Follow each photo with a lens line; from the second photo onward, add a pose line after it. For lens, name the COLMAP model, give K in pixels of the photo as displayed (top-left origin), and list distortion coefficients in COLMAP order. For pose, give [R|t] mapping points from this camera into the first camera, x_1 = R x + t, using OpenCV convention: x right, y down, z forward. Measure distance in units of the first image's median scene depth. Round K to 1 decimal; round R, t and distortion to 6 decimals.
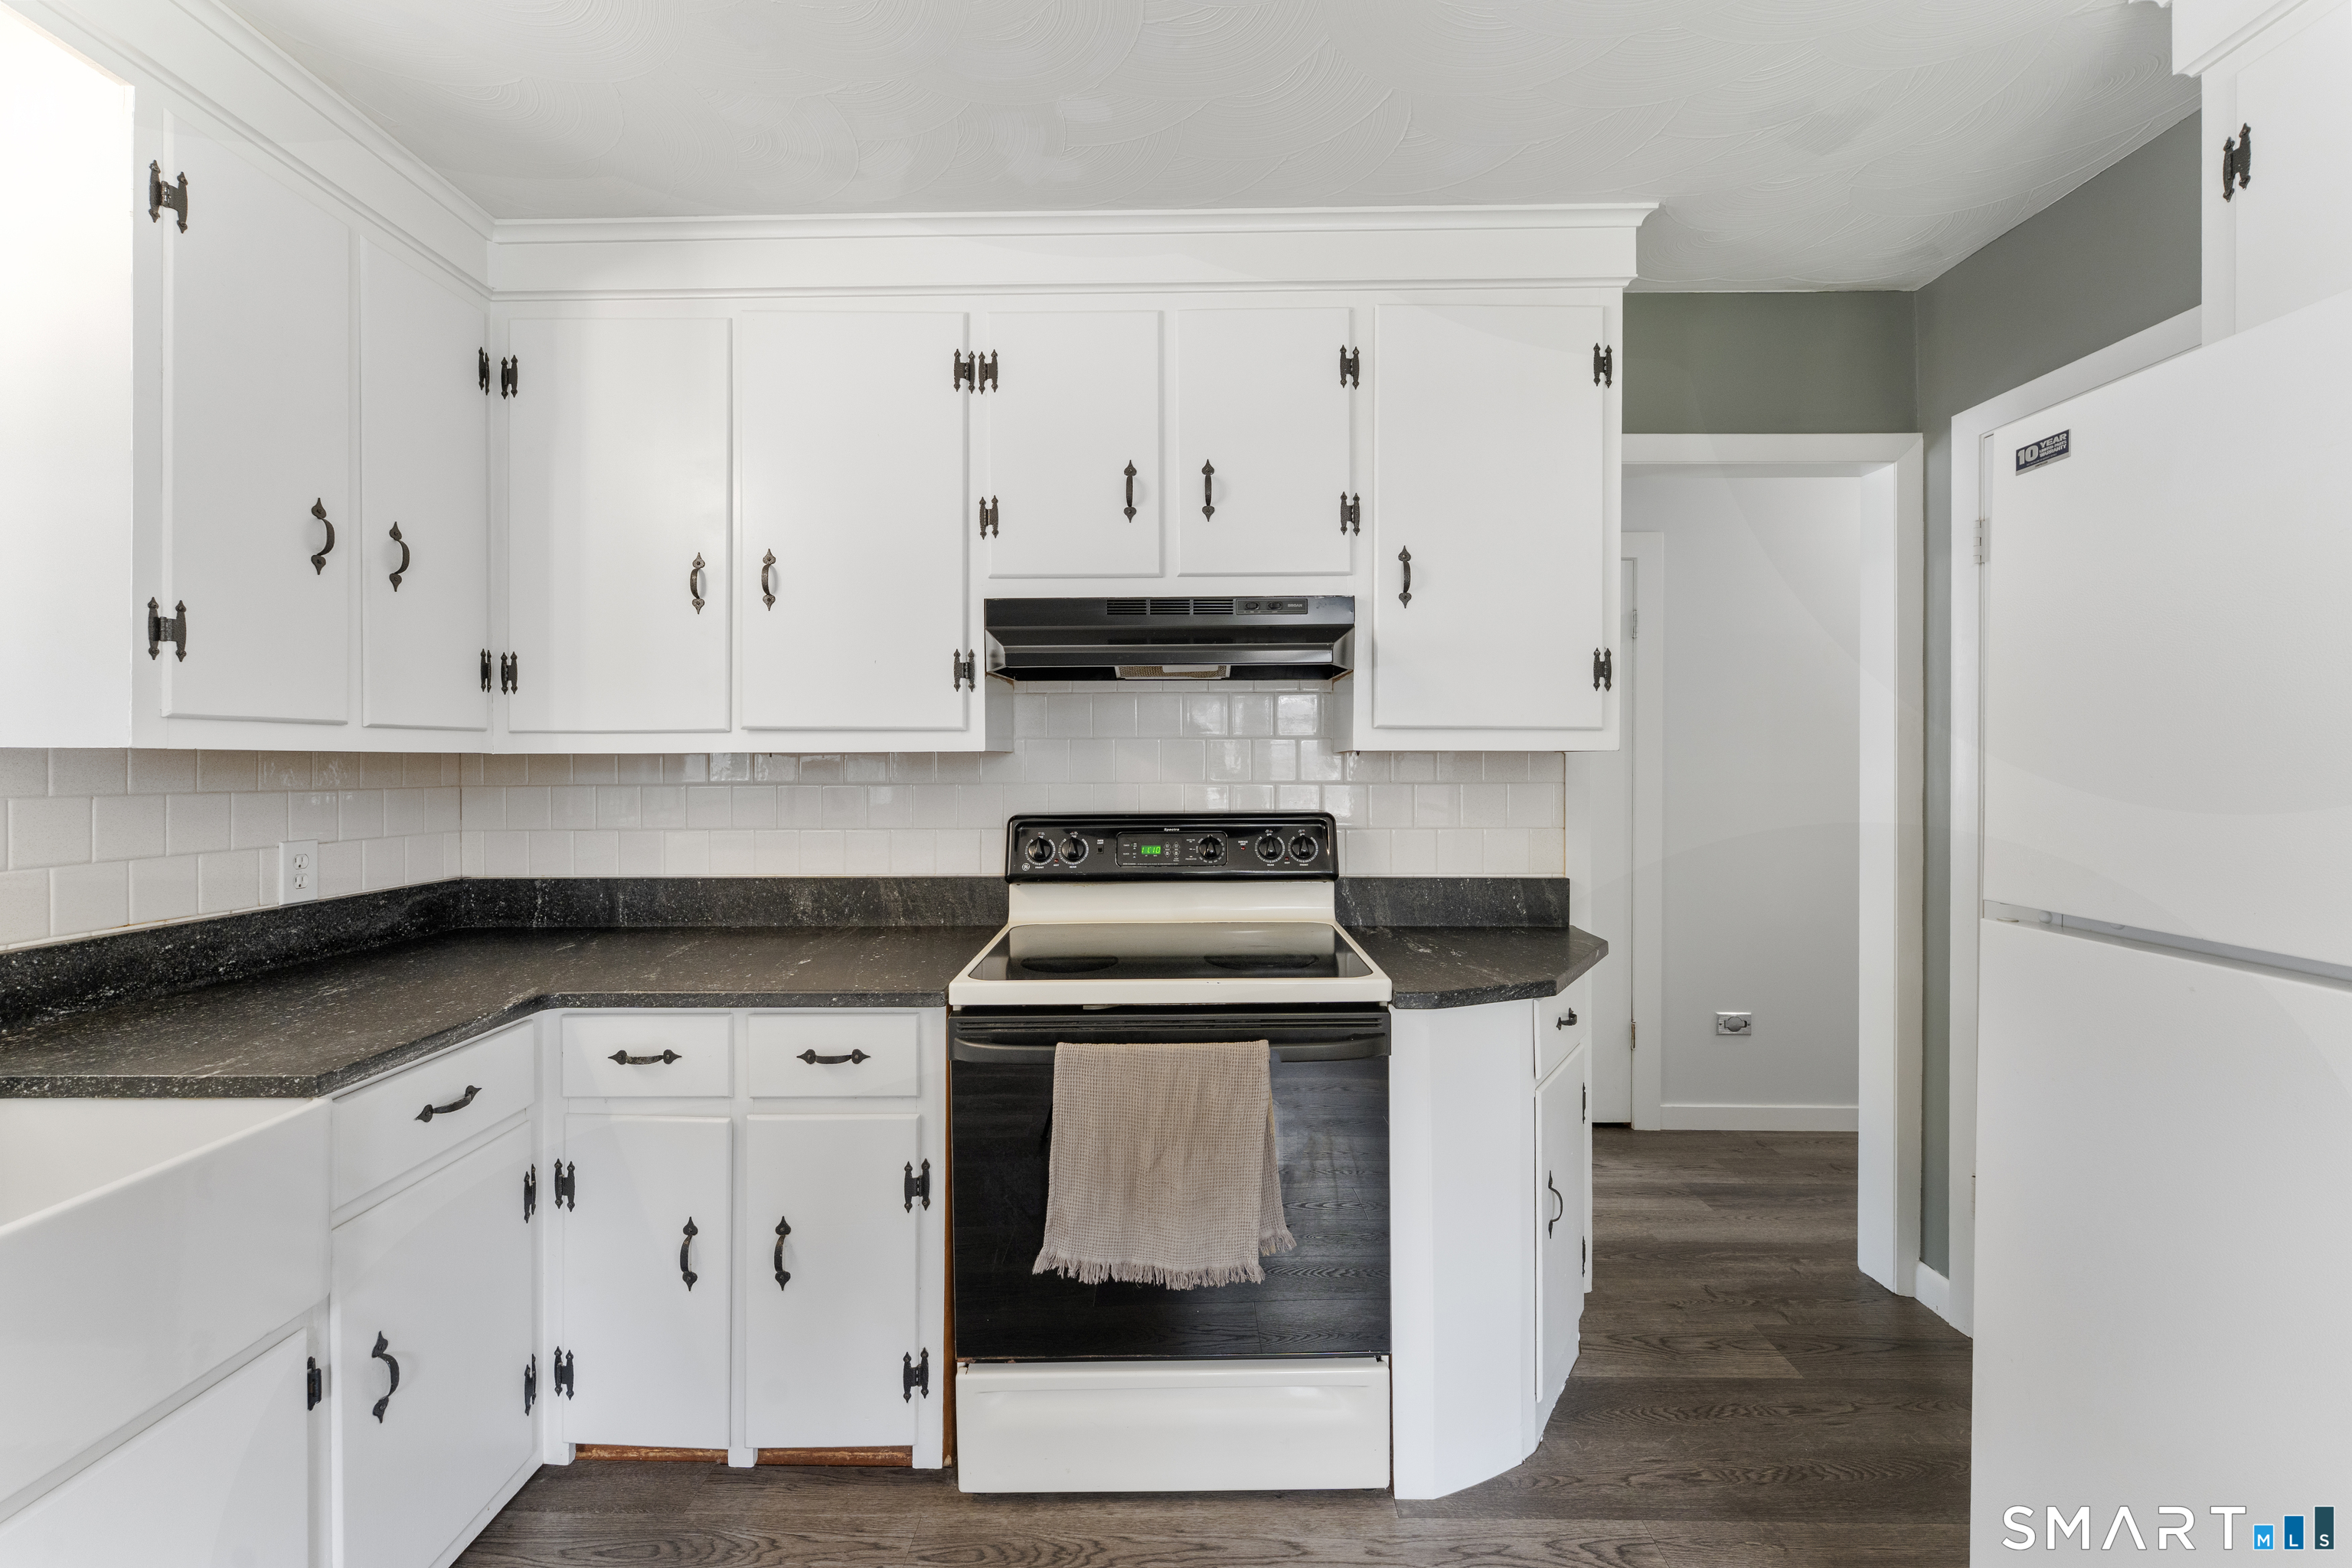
lens RADIAL K [[951.6, 0, 1185.4], [0, 951.6, 760.6], [0, 0, 1]] dist [-0.000111, 0.000555]
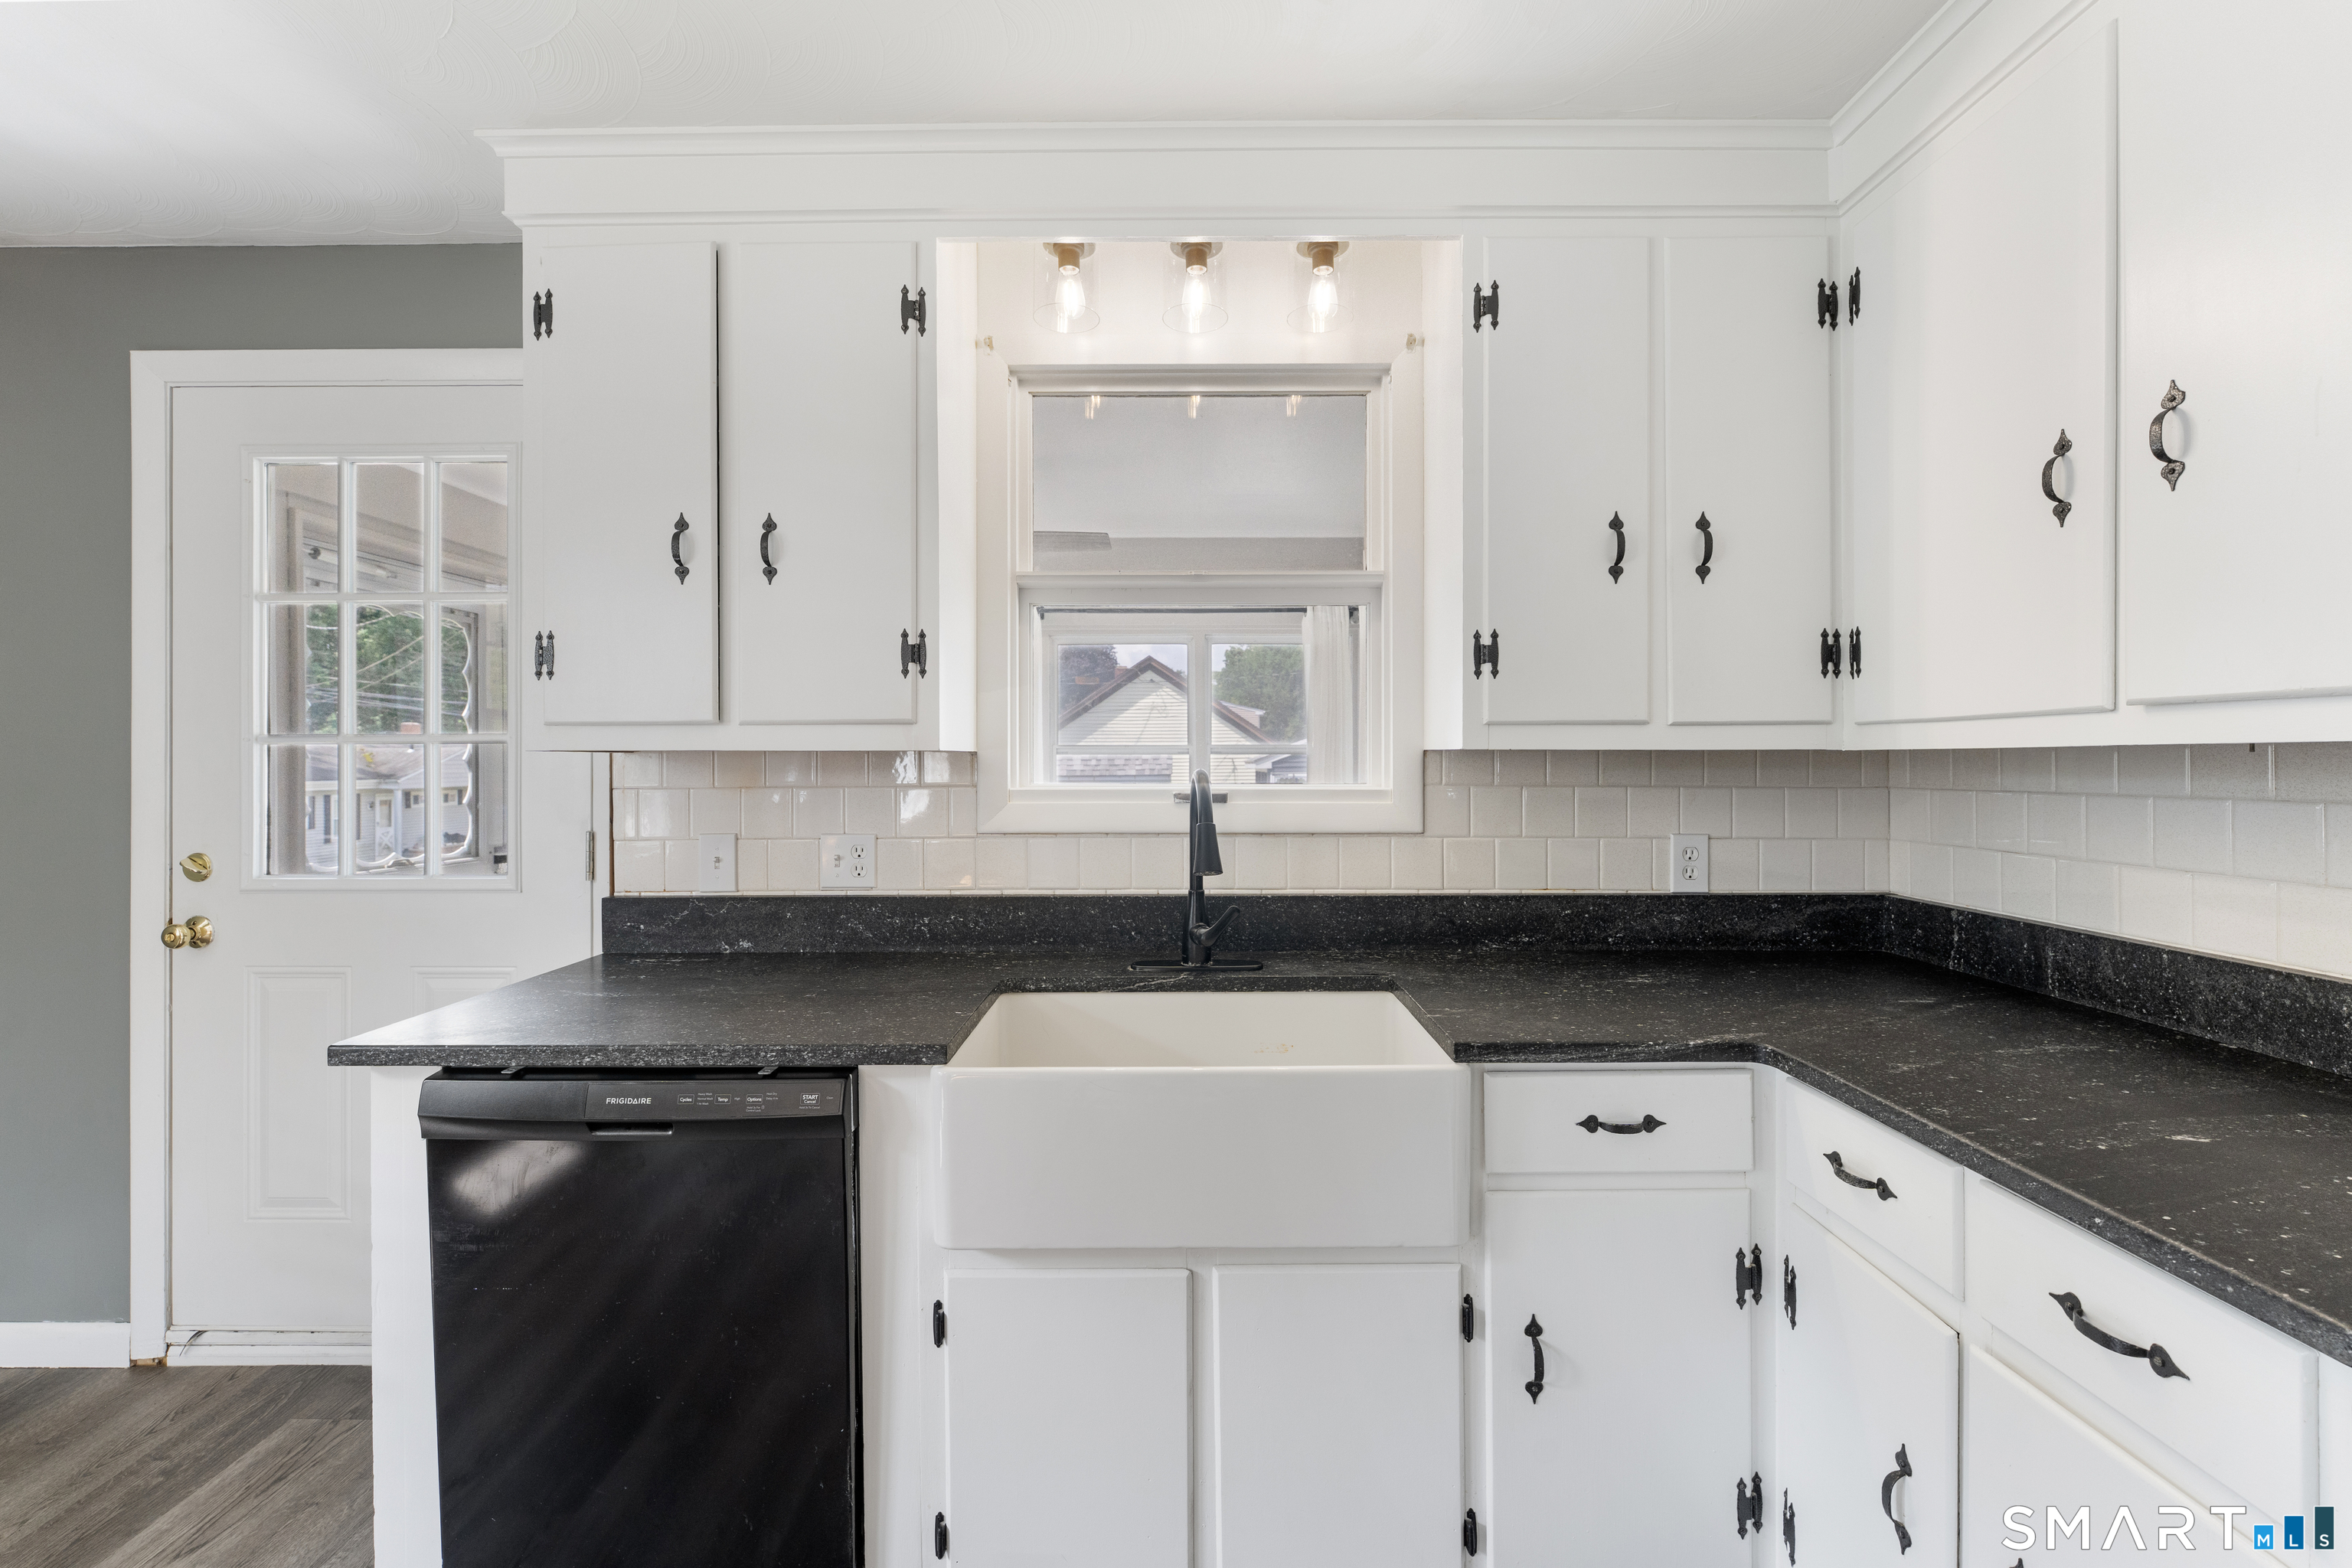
lens RADIAL K [[951.6, 0, 1180.7], [0, 951.6, 760.5], [0, 0, 1]] dist [-0.000111, 0.000555]
pose [[-0.000526, 0.002651, -0.999996, 0.127280], [0.001540, 0.999995, 0.002650, -0.001570], [0.999999, -0.001539, -0.000531, 0.433216]]
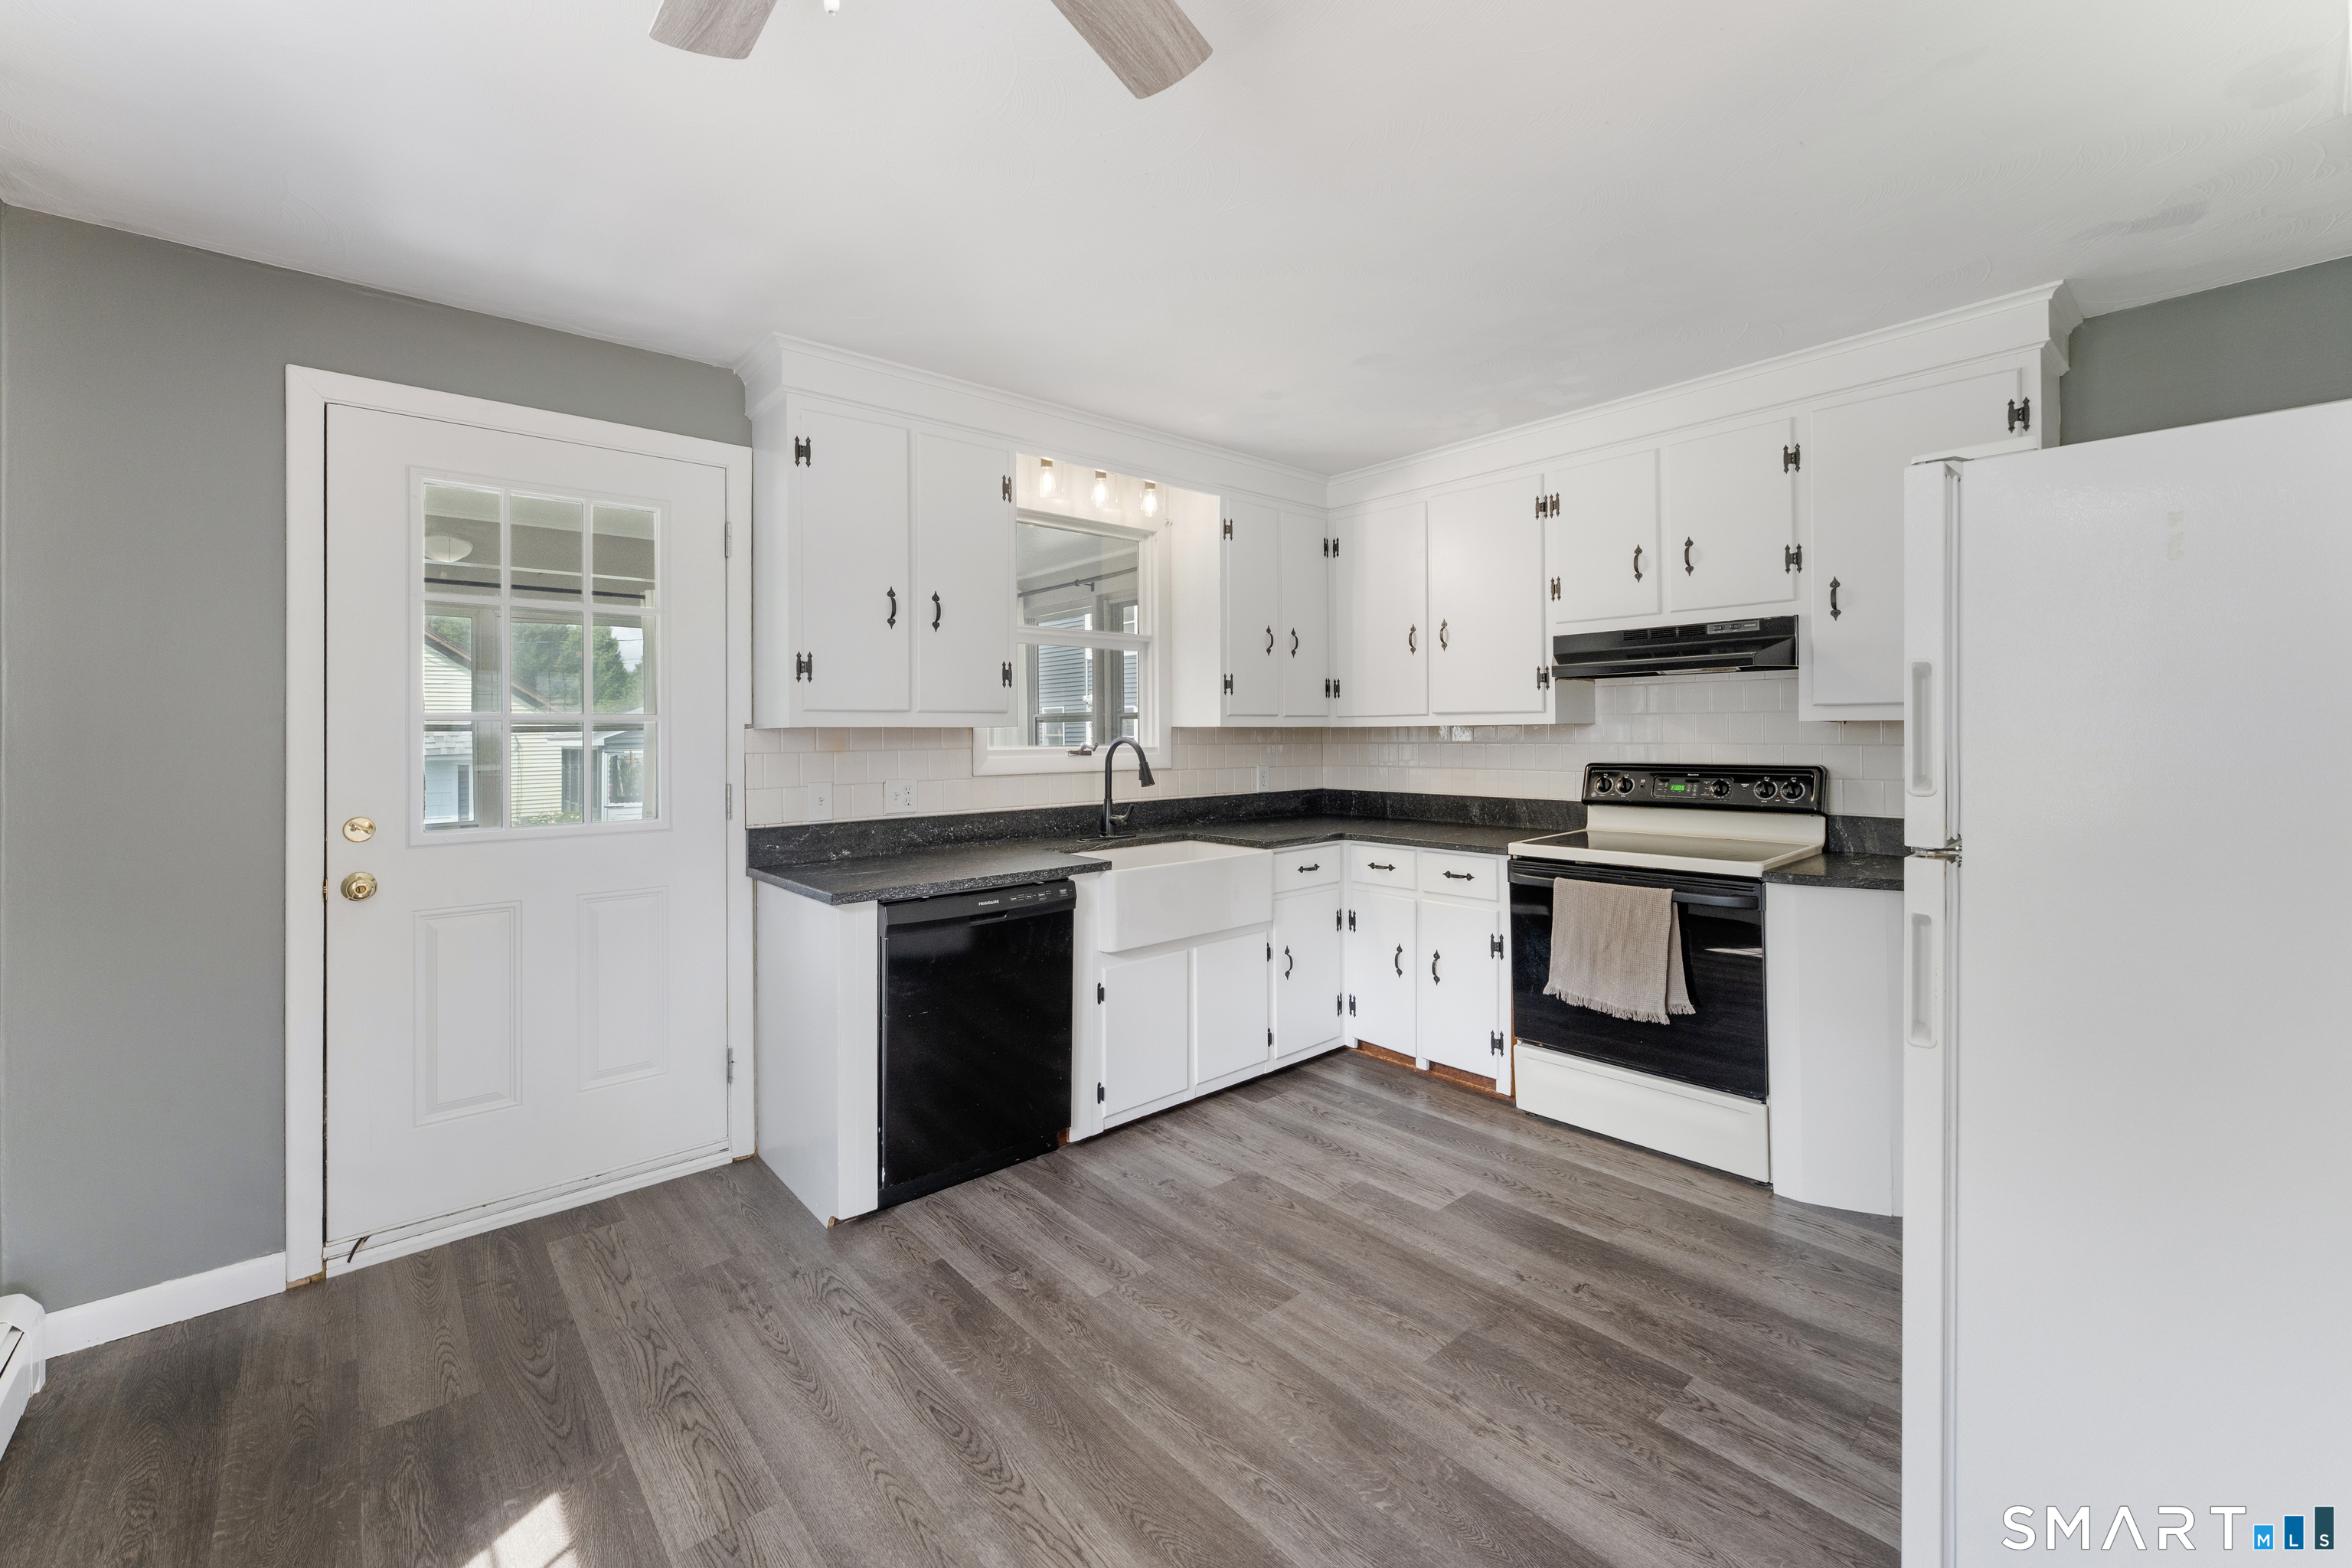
lens RADIAL K [[951.6, 0, 1160.7], [0, 951.6, 730.7], [0, 0, 1]] dist [-0.000111, 0.000555]
pose [[0.655322, -0.003796, -0.755340, 0.653125], [0.005614, 0.999984, -0.000155, -0.001351], [0.755329, -0.004139, 0.655333, -0.704831]]
